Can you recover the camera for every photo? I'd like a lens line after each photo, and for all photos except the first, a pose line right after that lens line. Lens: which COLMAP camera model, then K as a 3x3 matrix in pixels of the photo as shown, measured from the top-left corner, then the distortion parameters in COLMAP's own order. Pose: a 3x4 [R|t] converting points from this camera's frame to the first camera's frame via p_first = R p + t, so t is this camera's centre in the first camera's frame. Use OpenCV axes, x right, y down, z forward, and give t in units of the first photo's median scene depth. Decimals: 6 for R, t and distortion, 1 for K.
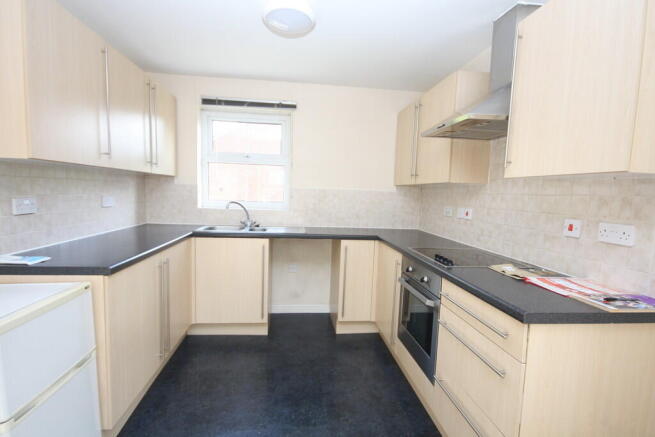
lens RADIAL K [[317.0, 0, 327.9], [0, 317.0, 218.8], [0, 0, 1]] dist [0.001028, 0.000213]
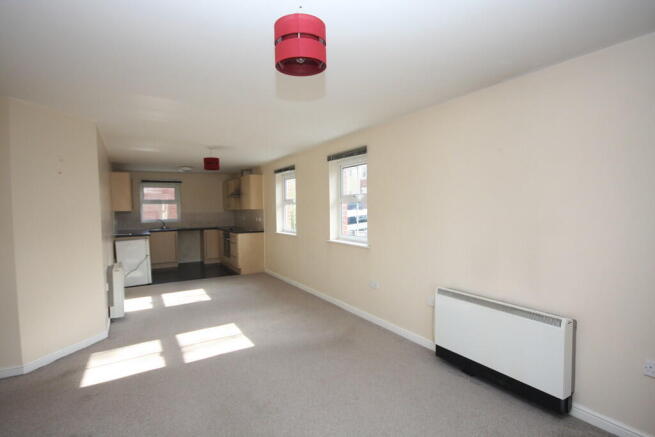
lens RADIAL K [[317.0, 0, 329.2], [0, 317.0, 221.8], [0, 0, 1]] dist [0.001028, 0.000213]
pose [[0.897969, -0.063970, 0.435385, -0.180729], [0.081732, 0.996408, -0.022171, 0.146170], [-0.432402, 0.055494, 0.899971, -2.034495]]
